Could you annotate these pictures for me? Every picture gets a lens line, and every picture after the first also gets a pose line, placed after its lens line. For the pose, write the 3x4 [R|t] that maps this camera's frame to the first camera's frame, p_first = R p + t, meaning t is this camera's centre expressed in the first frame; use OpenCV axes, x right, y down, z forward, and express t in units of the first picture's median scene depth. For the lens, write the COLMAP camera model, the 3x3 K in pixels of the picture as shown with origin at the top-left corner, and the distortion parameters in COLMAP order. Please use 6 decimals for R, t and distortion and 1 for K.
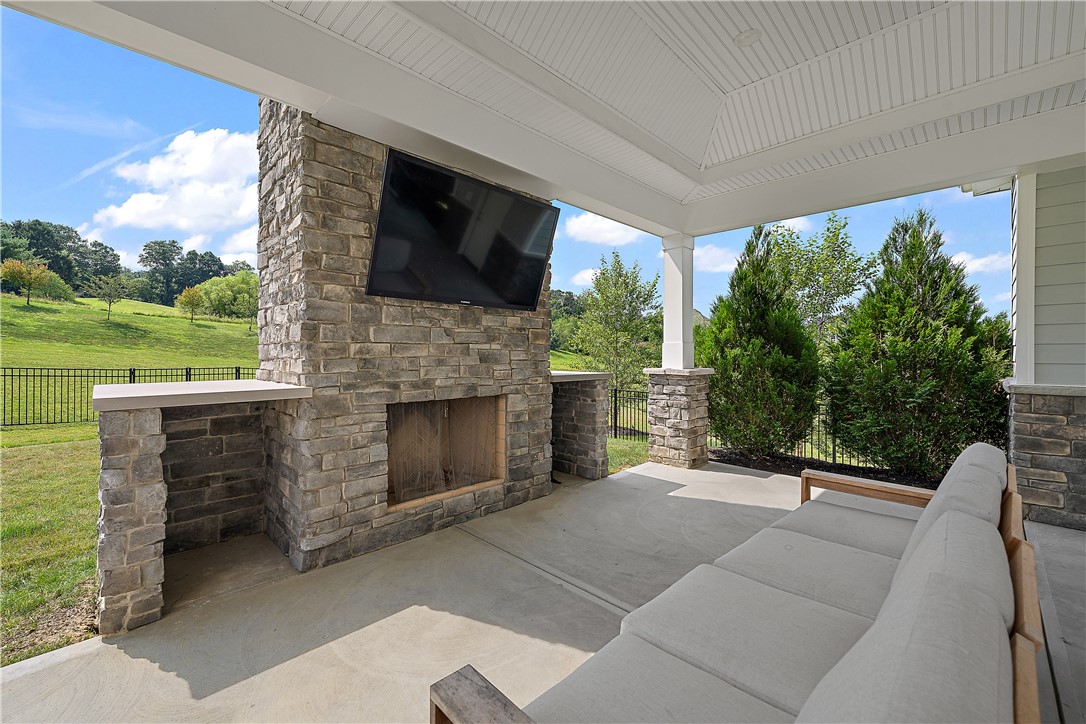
lens RADIAL K [[436.1, 0, 543.0], [0, 436.1, 362.0], [0, 0, 1]] dist [-0.001641, -0.000242]
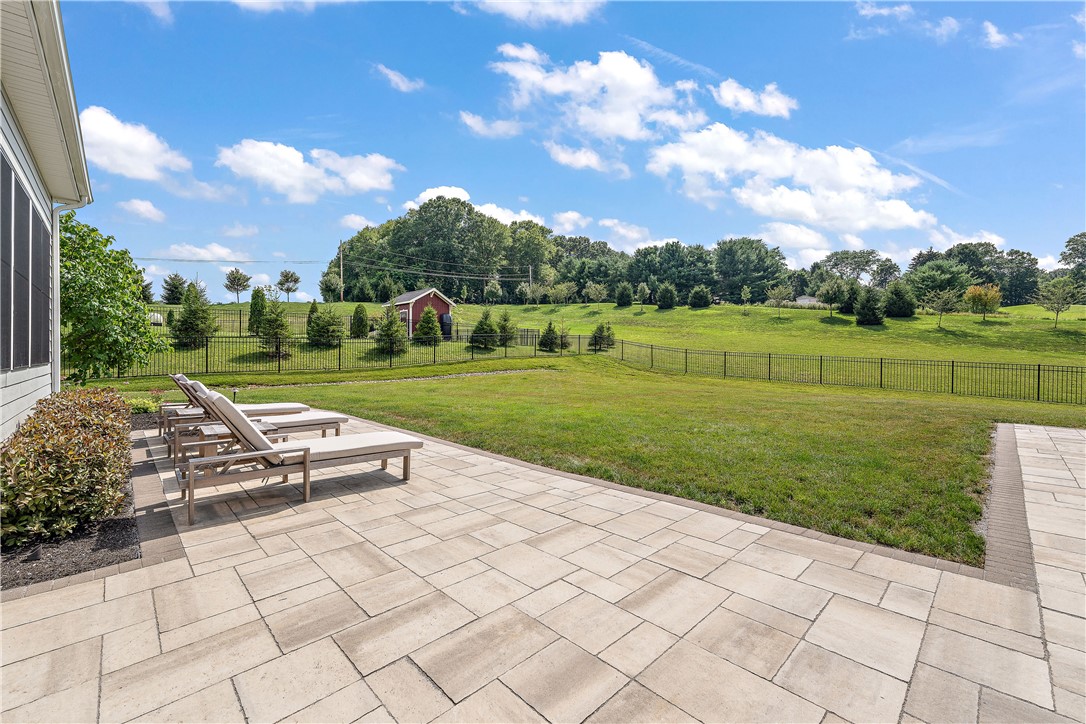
lens RADIAL K [[445.5, 0, 544.2], [0, 445.5, 358.5], [0, 0, 1]] dist [0.001662, 0.000389]
pose [[-0.018378, 0.003391, -0.999825, 0.862351], [-0.028471, 0.999587, 0.003914, 0.068358], [0.999426, 0.028537, -0.018274, -1.657004]]
